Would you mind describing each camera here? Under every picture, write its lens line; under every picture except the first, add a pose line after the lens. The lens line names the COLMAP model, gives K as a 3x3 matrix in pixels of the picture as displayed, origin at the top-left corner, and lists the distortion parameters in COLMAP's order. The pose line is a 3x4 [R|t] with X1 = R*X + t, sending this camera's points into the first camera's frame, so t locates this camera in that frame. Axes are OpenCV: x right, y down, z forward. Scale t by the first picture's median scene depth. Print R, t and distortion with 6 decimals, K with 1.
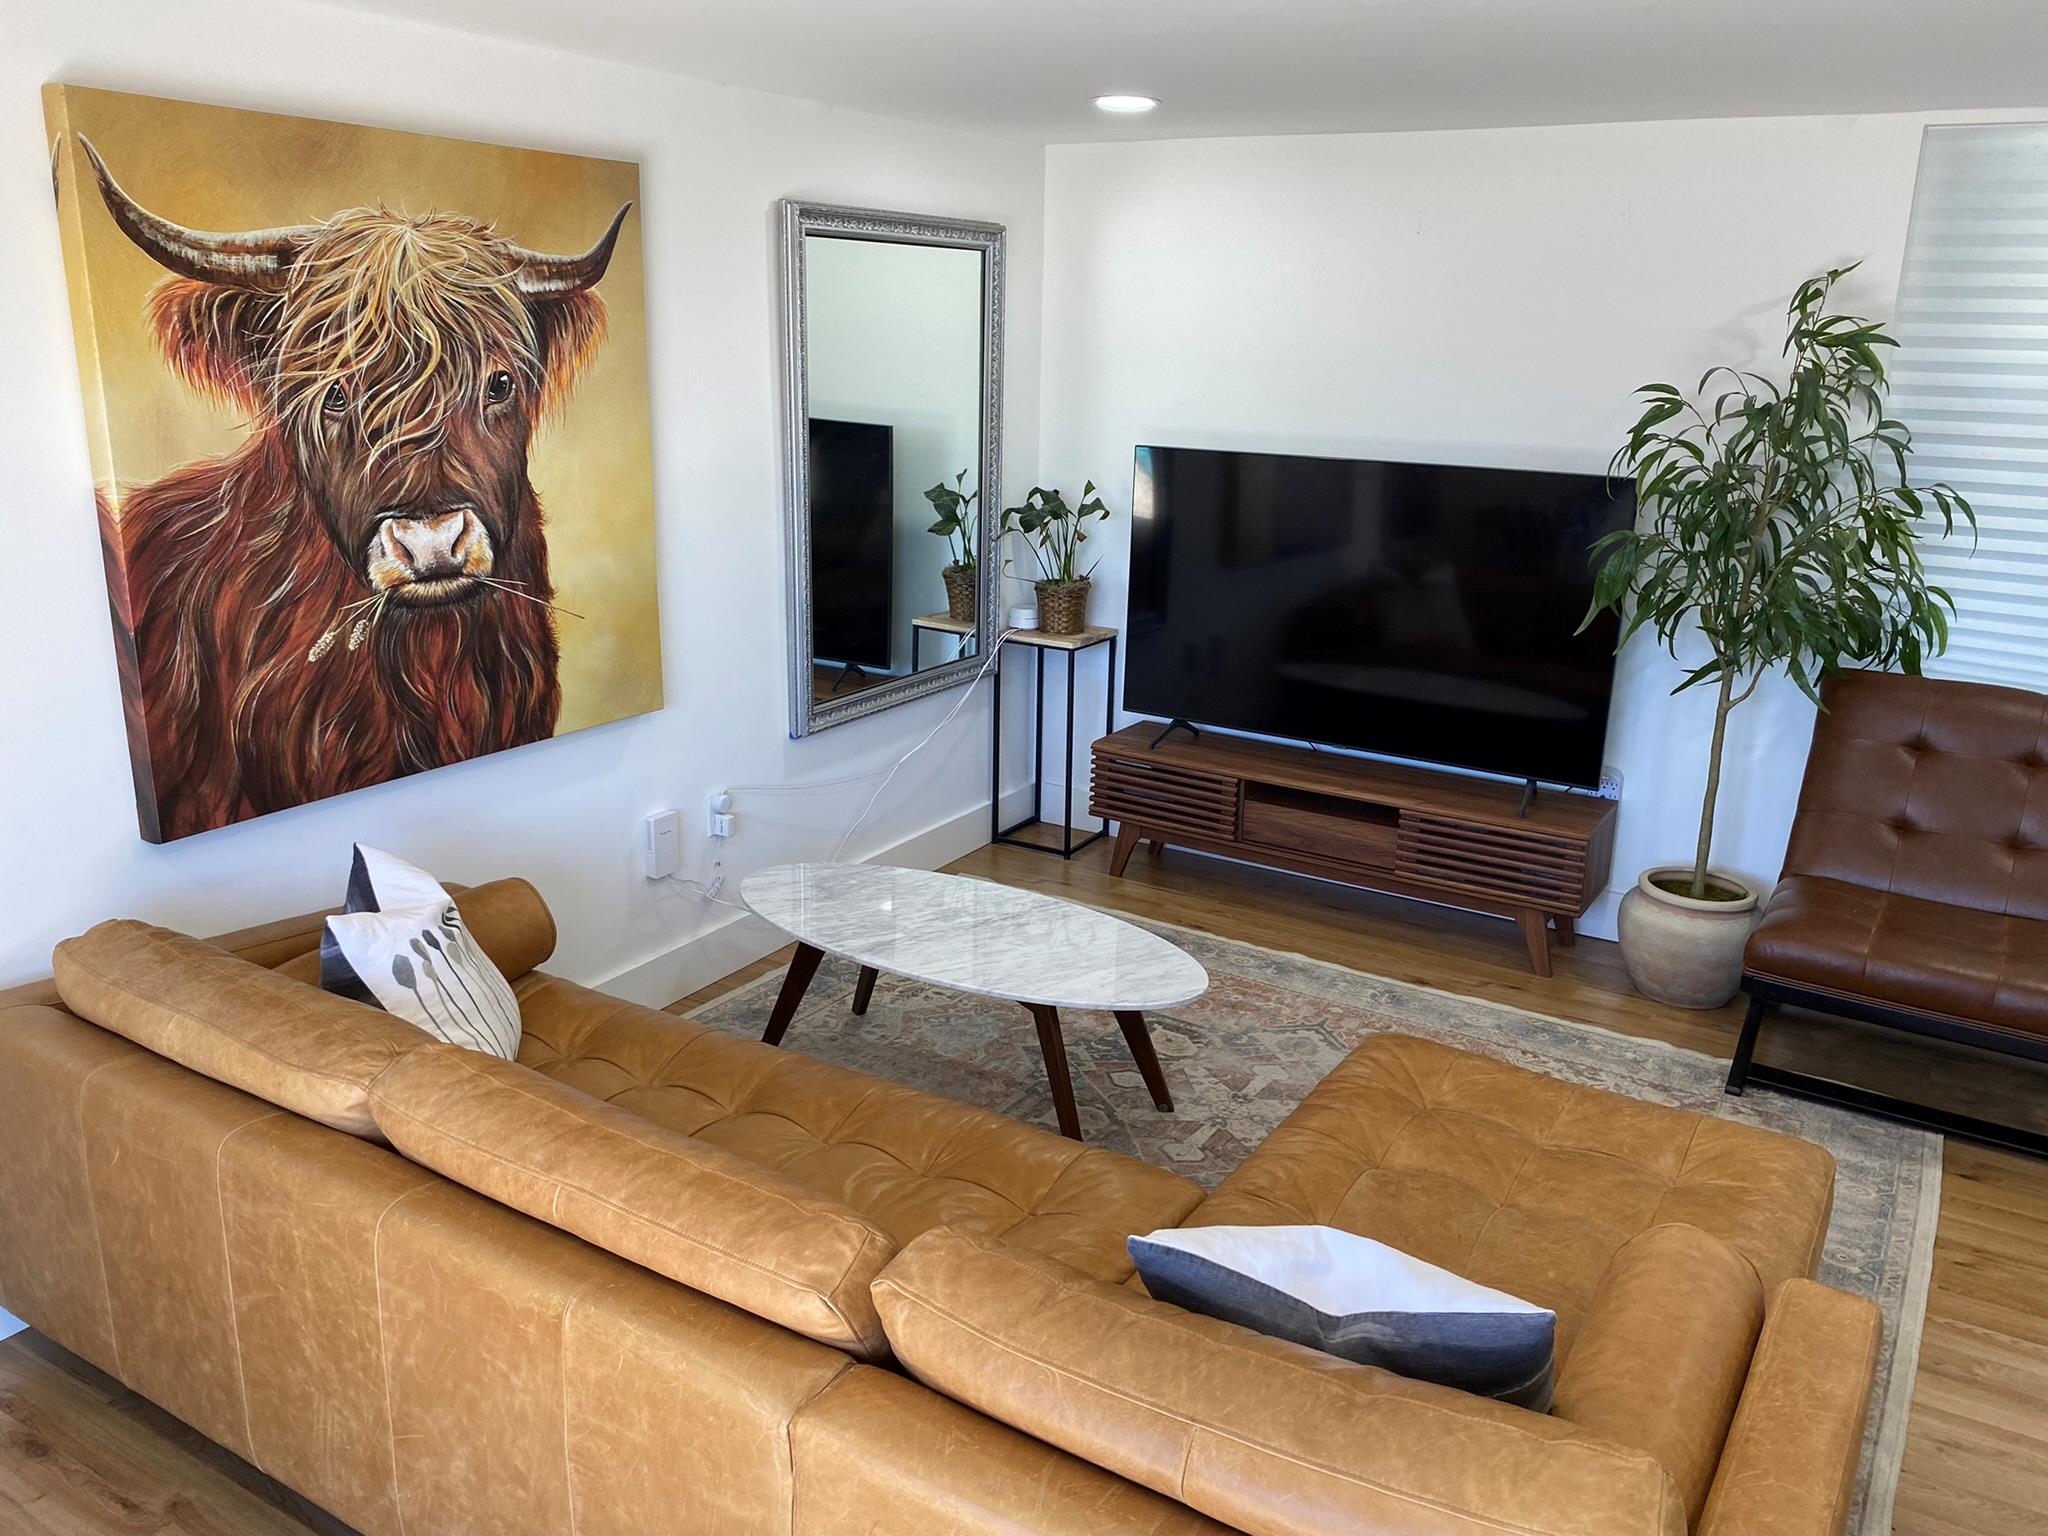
lens RADIAL K [[1572.9, 0, 1028.2], [0, 1572.9, 761.4], [0, 0, 1]] dist [0.030305, -0.032470]
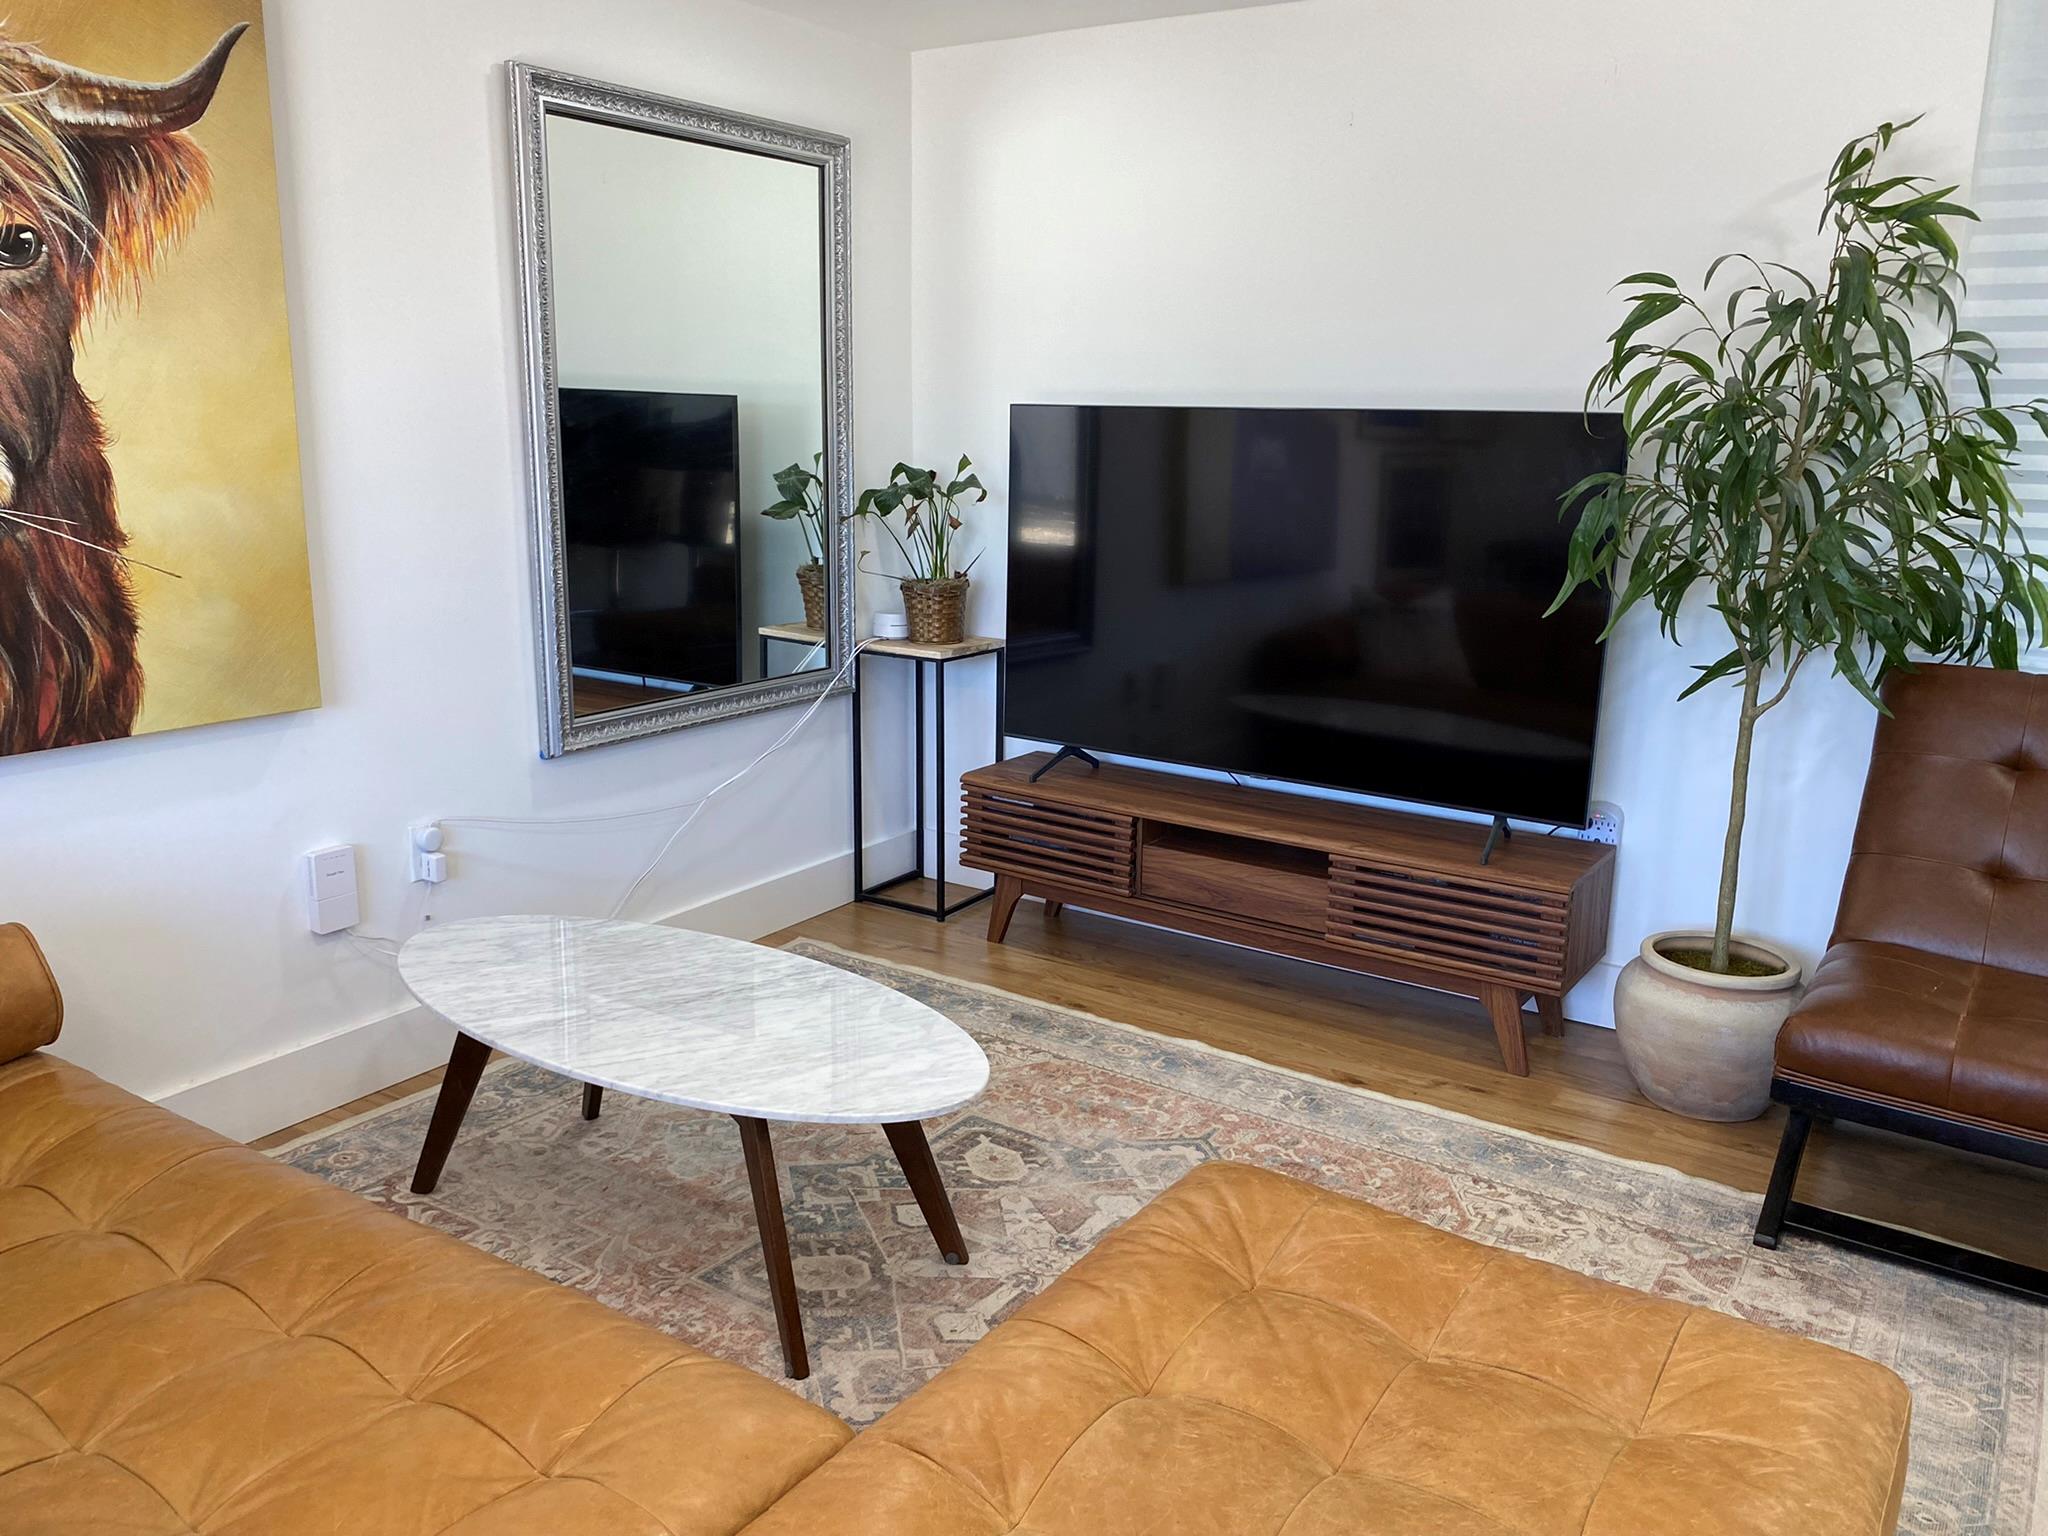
lens RADIAL K [[1572.9, 0, 1027.4], [0, 1572.9, 769.9], [0, 0, 1]] dist [0.030305, -0.032470]
pose [[0.999267, 0.003085, -0.038162, 0.130947], [-0.004941, 0.998805, -0.048627, 0.030474], [0.037967, 0.048780, 0.998088, 0.248798]]
